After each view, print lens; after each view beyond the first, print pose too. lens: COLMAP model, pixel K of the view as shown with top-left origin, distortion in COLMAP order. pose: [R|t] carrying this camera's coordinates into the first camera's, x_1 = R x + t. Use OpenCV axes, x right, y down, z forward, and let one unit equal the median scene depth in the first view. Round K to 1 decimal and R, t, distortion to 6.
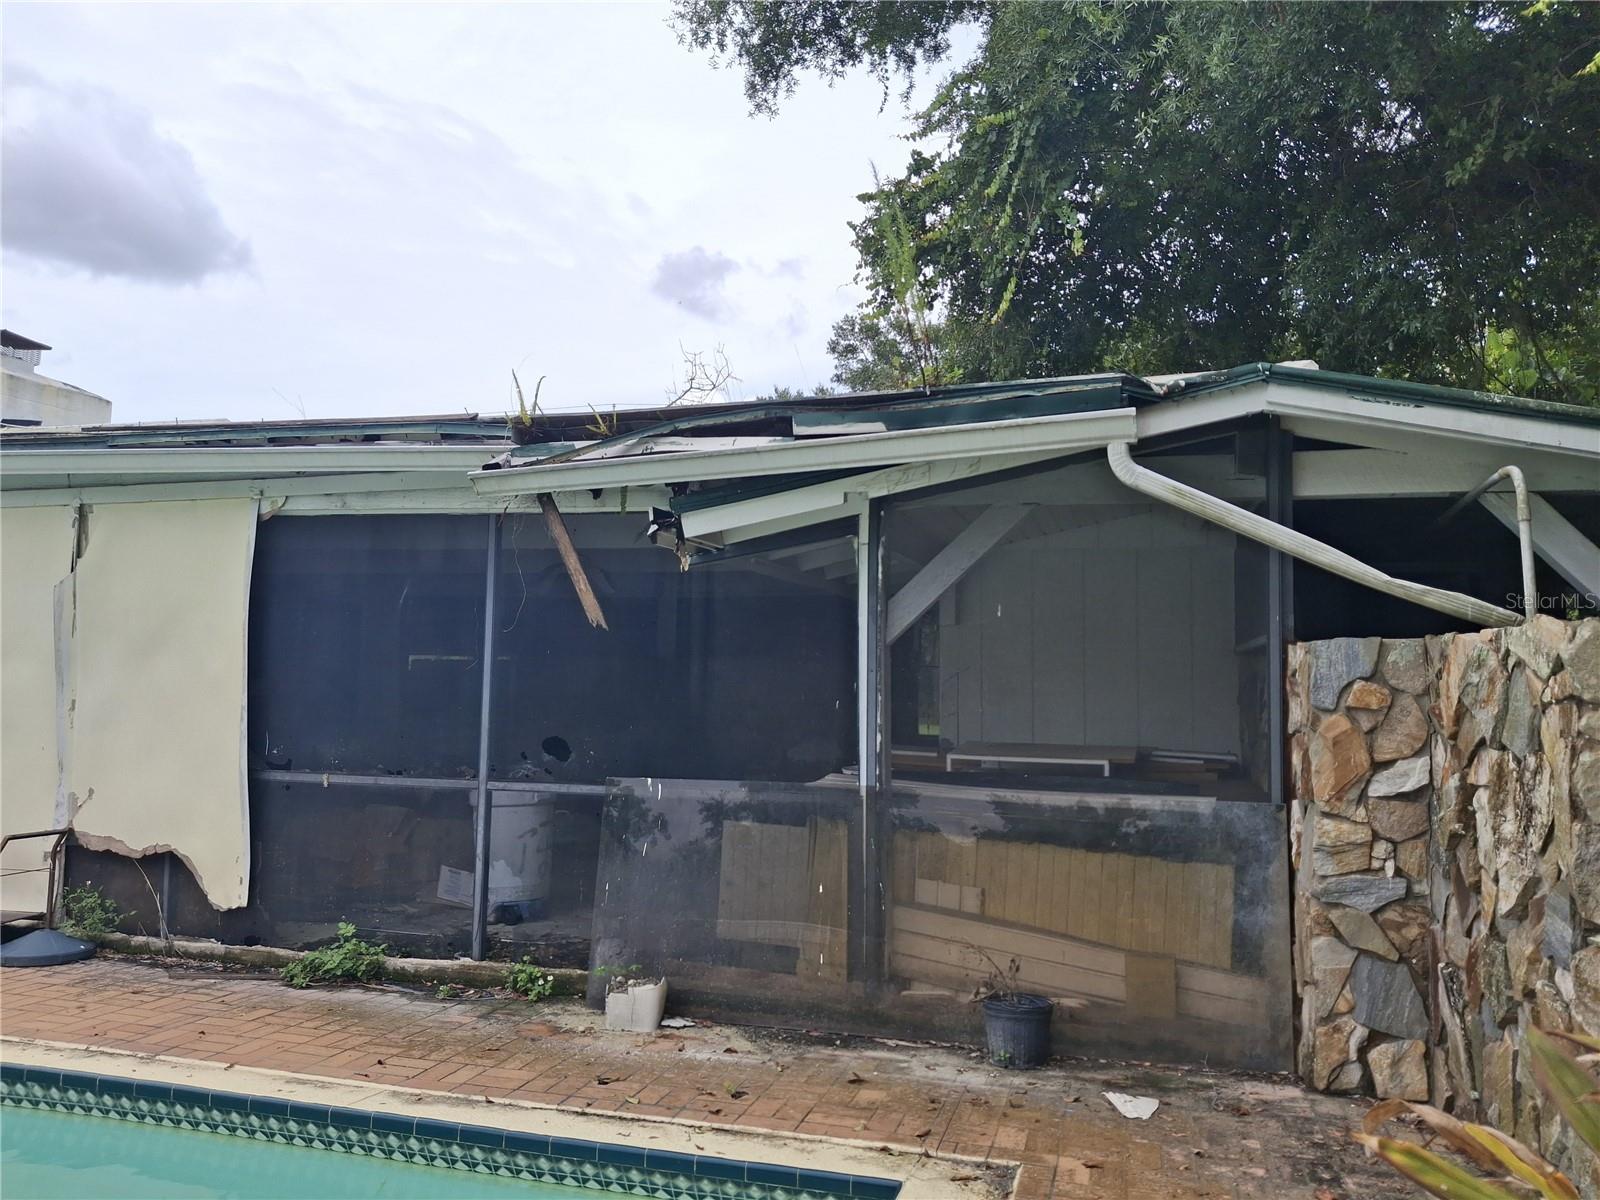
lens RADIAL K [[1199.5, 0, 797.1], [0, 1199.5, 608.3], [0, 0, 1]] dist [0.001625, 0.007875]
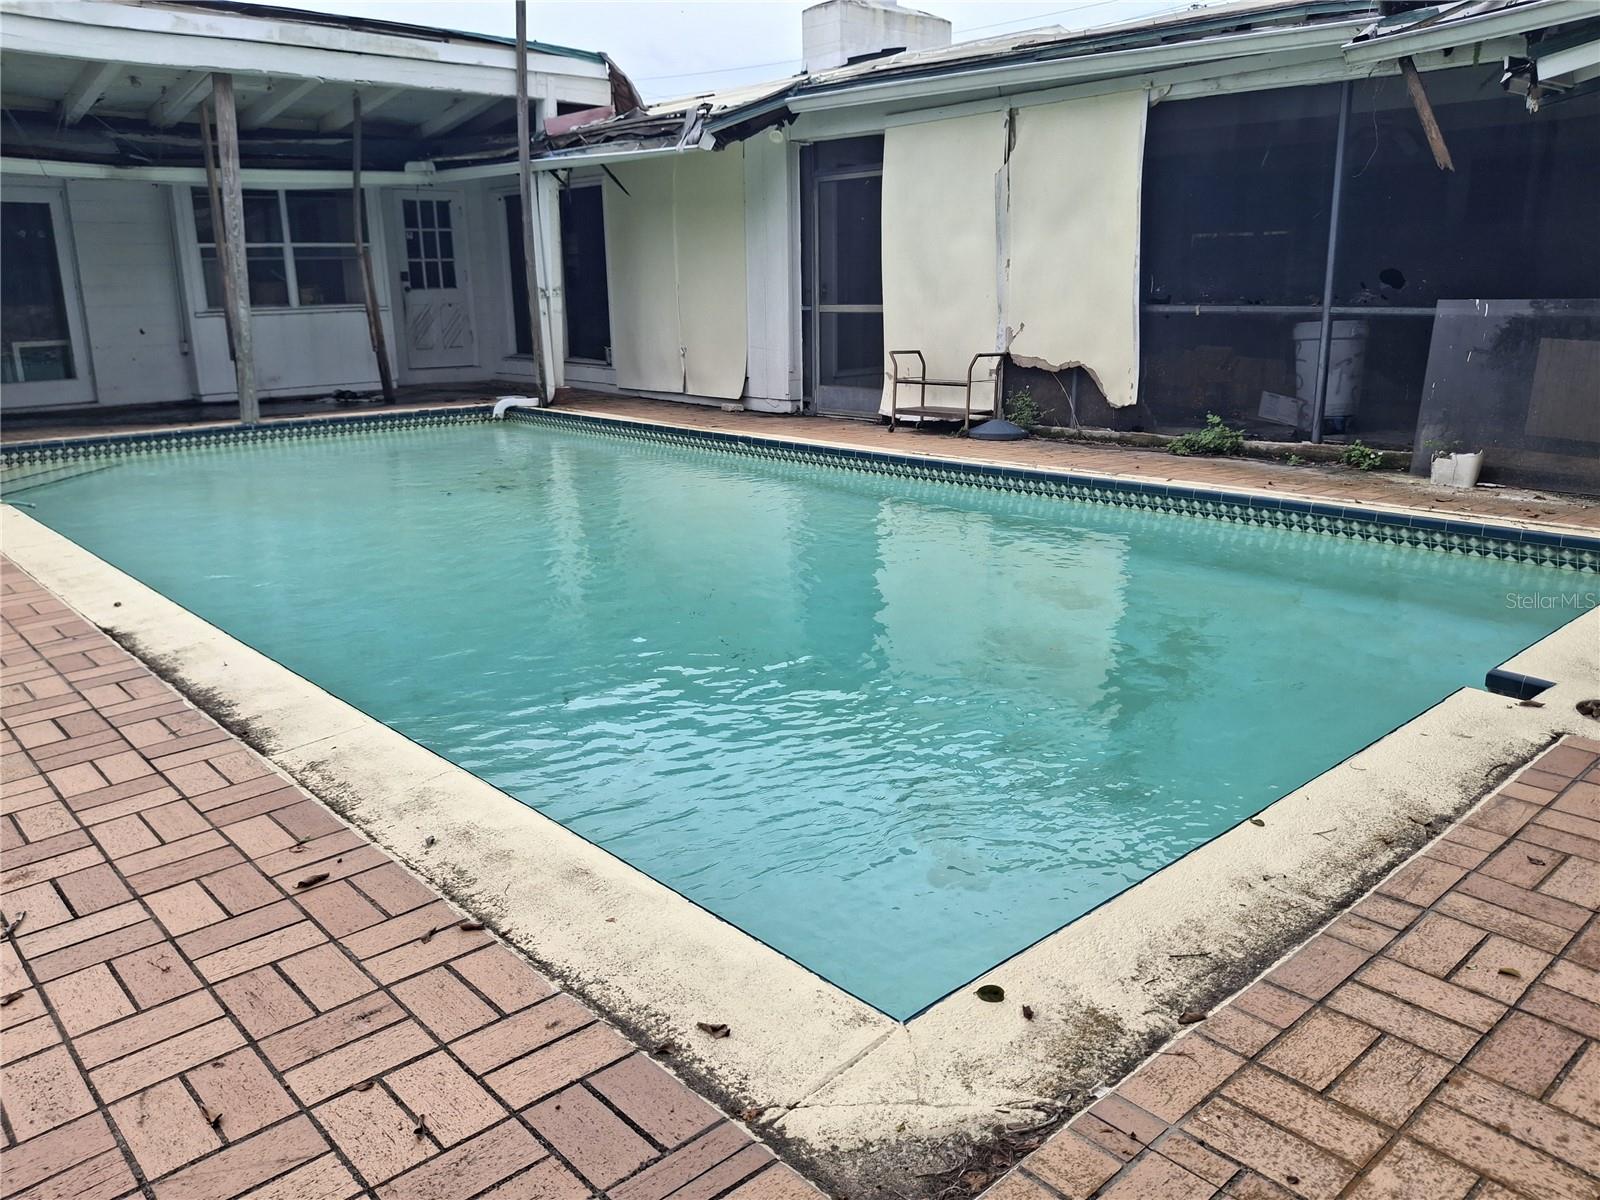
lens RADIAL K [[1220.5, 0, 800.0], [0, 1220.5, 594.0], [0, 0, 1]] dist [-0.006103, 0.005158]
pose [[0.848313, 0.102232, -0.519532, -0.031817], [0.059792, 0.956413, 0.285830, 0.031664], [0.526108, -0.273537, 0.805225, -0.415277]]
